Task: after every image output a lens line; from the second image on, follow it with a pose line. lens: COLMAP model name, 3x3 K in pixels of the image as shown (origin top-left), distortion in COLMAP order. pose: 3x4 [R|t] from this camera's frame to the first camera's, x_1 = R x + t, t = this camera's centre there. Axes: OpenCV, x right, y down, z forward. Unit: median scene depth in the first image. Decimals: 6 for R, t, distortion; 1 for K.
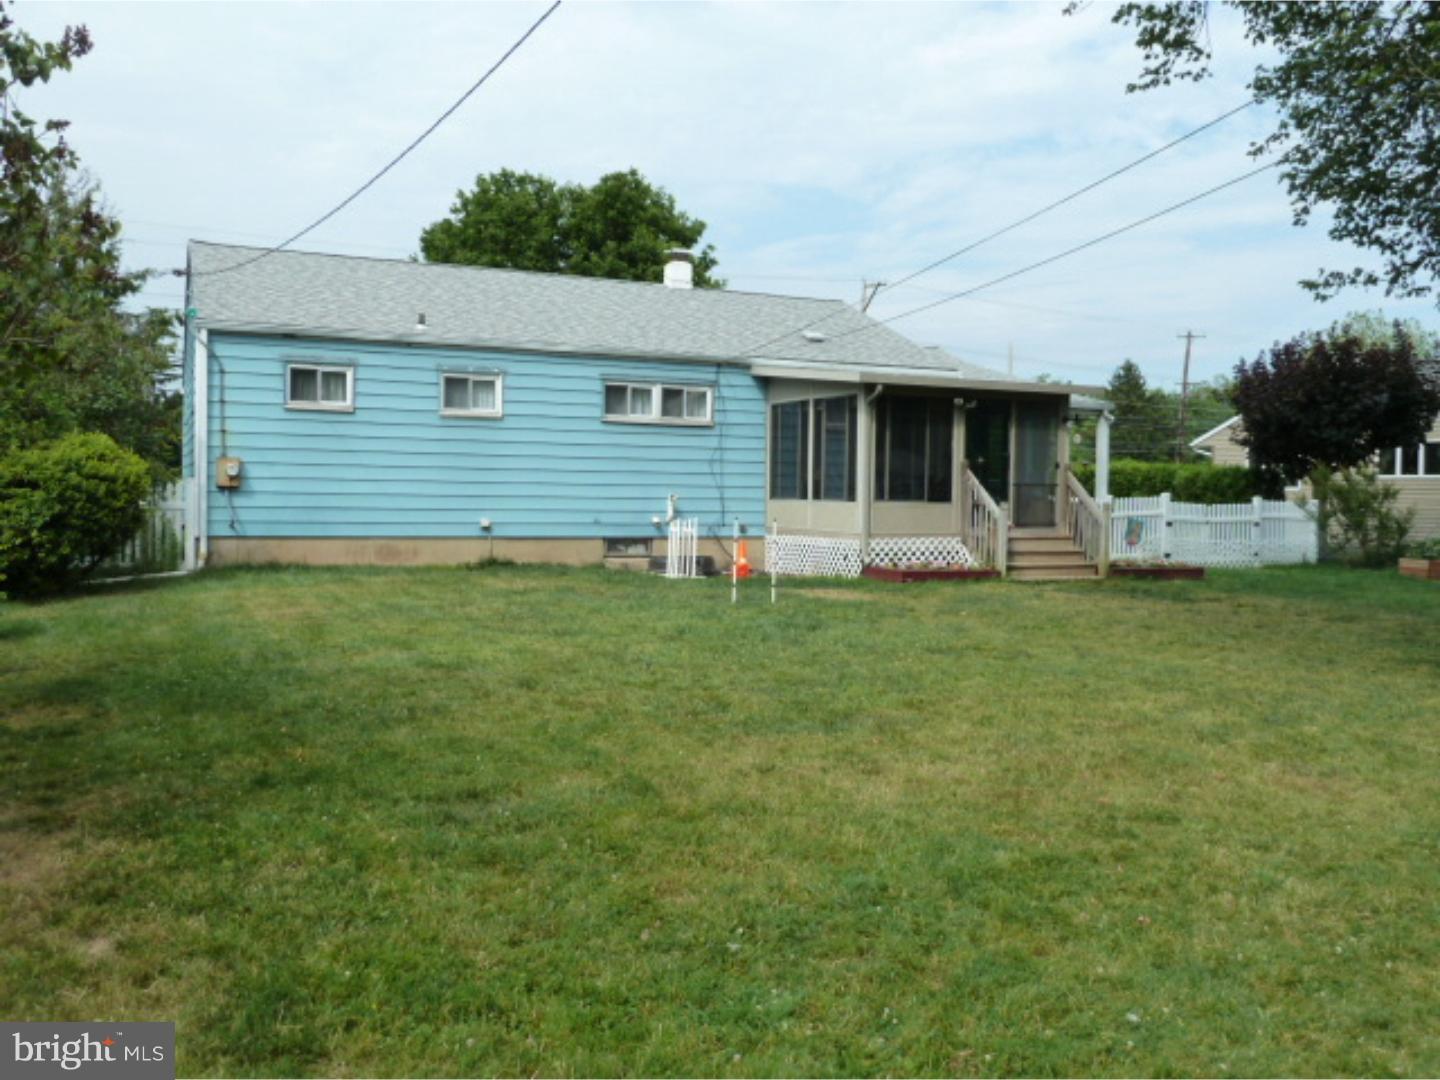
lens RADIAL K [[1208.4, 0, 723.2], [0, 1208.4, 540.4], [0, 0, 1]] dist [-0.018285, -0.001459]
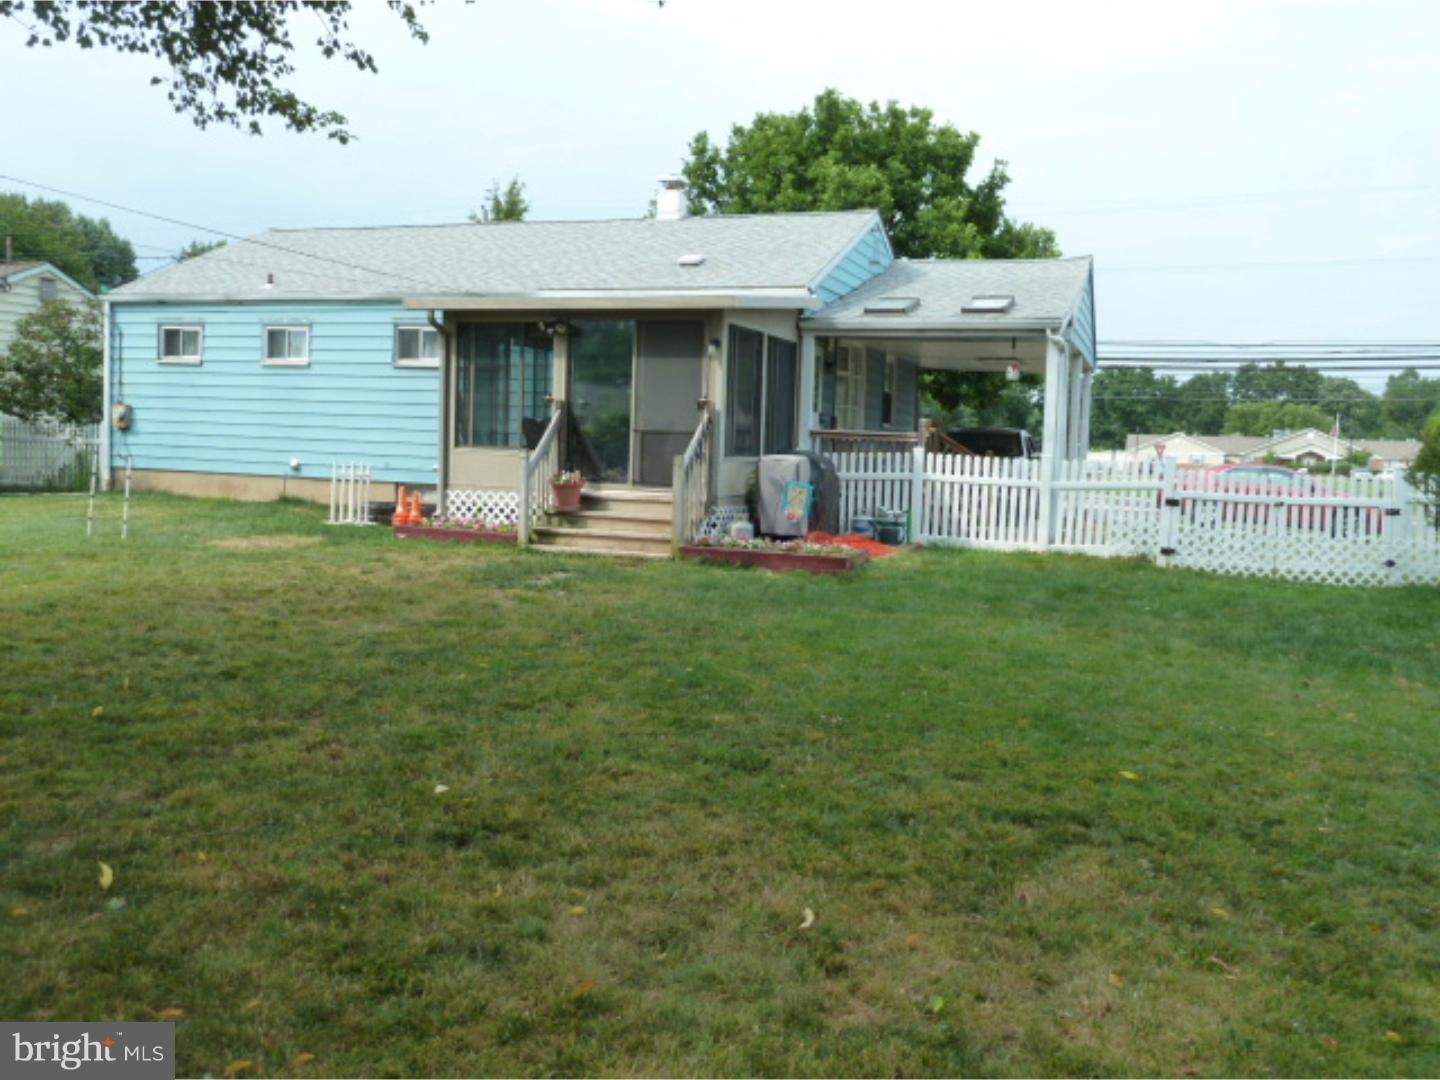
lens RADIAL K [[1208.4, 0, 721.4], [0, 1208.4, 537.7], [0, 0, 1]] dist [-0.018285, -0.001459]
pose [[0.722436, 0.064643, -0.688409, 0.834540], [-0.050571, 0.997894, 0.040633, -0.011751], [0.689586, 0.005459, 0.724183, 0.487917]]
